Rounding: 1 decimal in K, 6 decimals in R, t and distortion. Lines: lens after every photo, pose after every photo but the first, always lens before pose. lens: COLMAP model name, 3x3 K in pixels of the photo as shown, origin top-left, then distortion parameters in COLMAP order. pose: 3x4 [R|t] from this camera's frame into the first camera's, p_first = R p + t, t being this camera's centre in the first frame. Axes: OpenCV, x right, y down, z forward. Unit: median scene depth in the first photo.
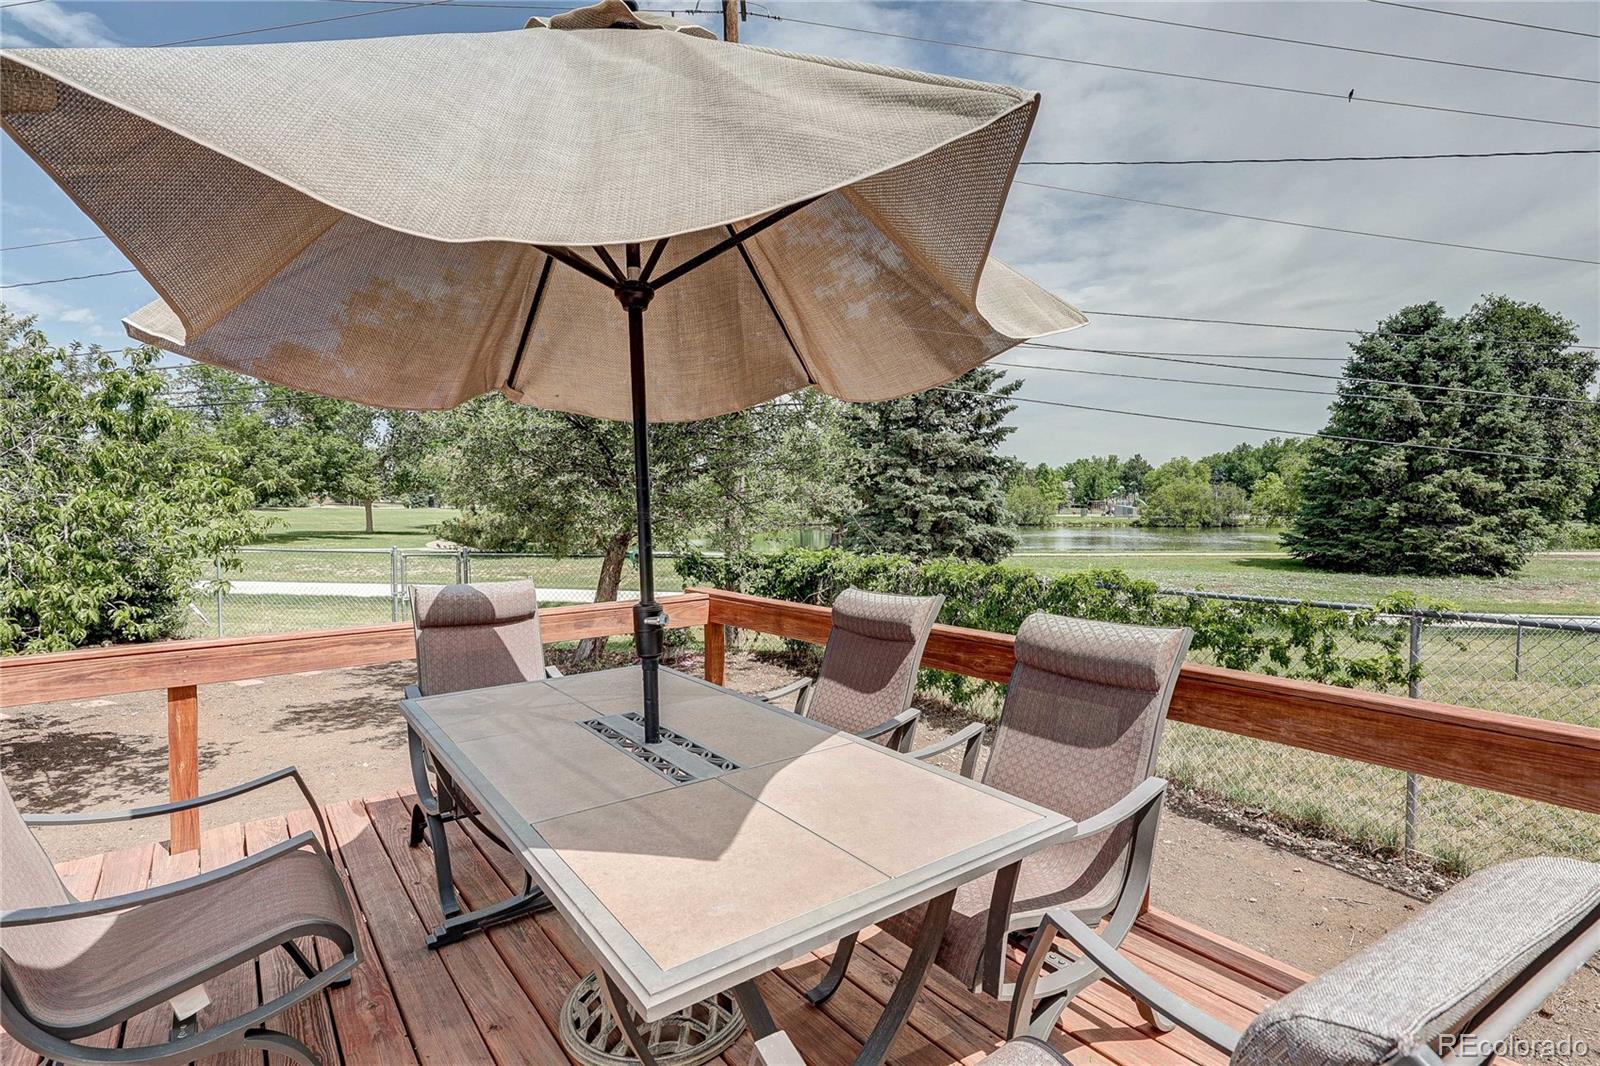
lens RADIAL K [[770.2, 0, 800.0], [0, 770.2, 533.0], [0, 0, 1]] dist [-0.001197, 0.000542]
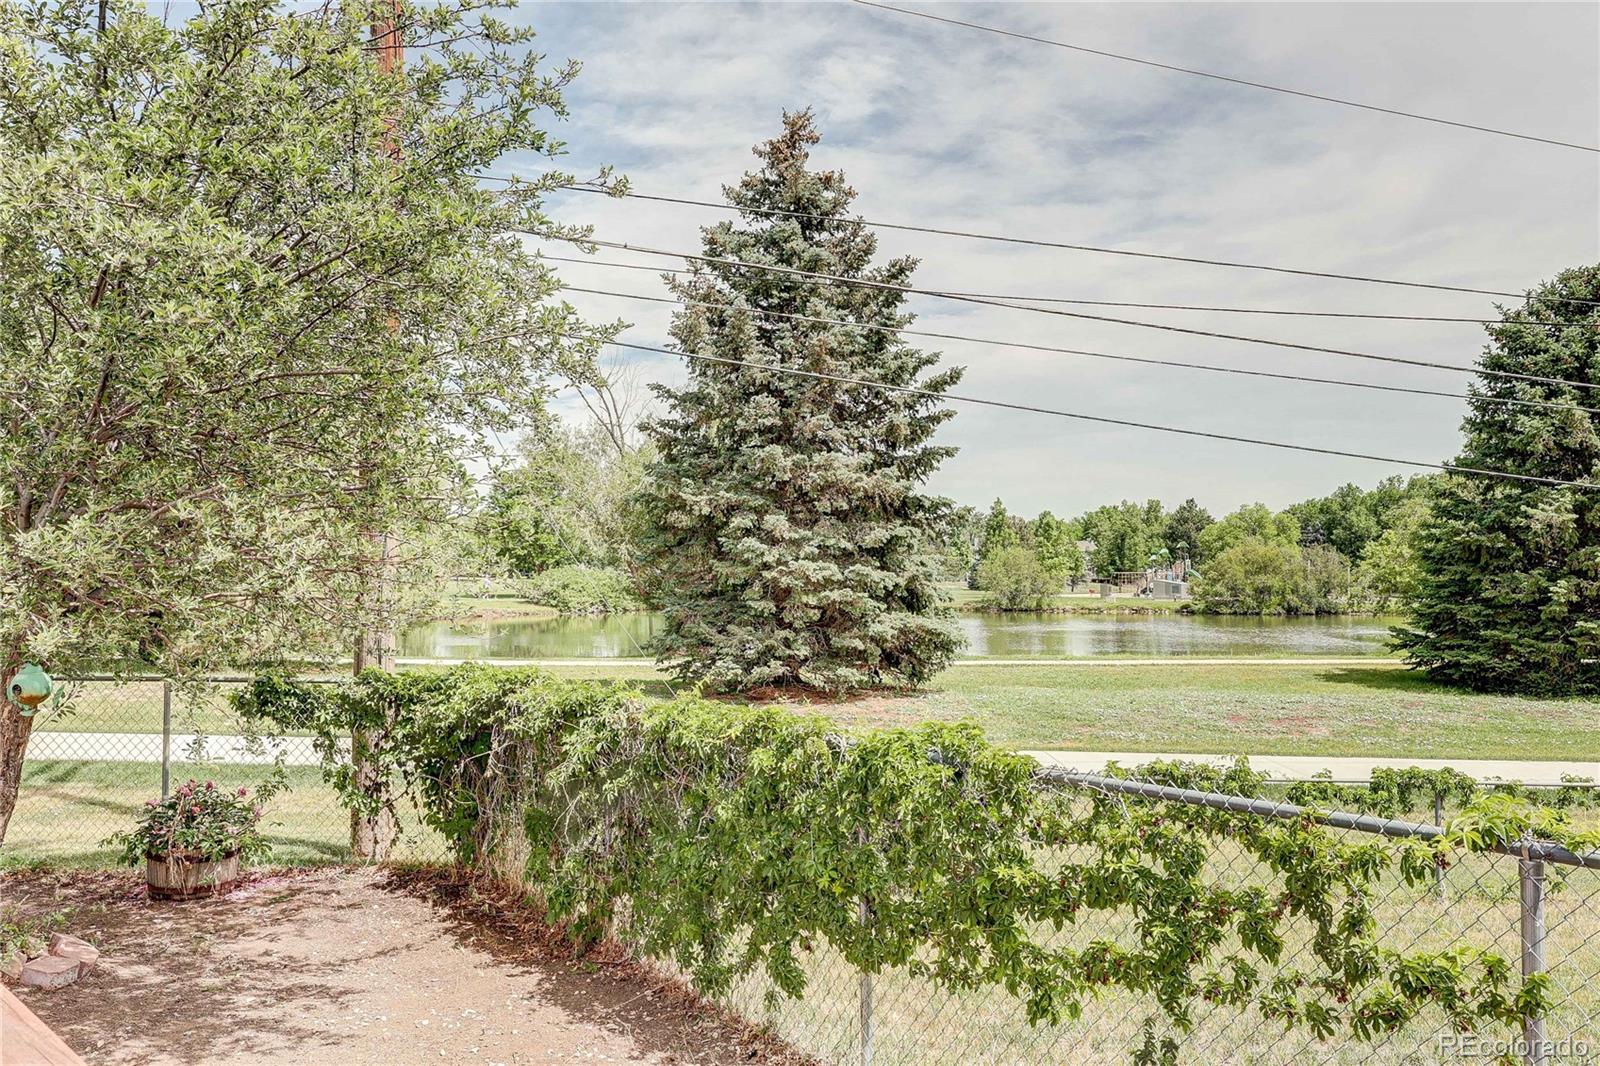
lens RADIAL K [[1241.0, 0, 816.4], [0, 1241.0, 531.3], [0, 0, 1]] dist [0.008267, -0.003711]
pose [[0.993983, 0.009950, 0.109078, 0.069416], [-0.002065, 0.997391, -0.072163, -0.004485], [-0.109511, 0.071503, 0.991410, 0.073093]]
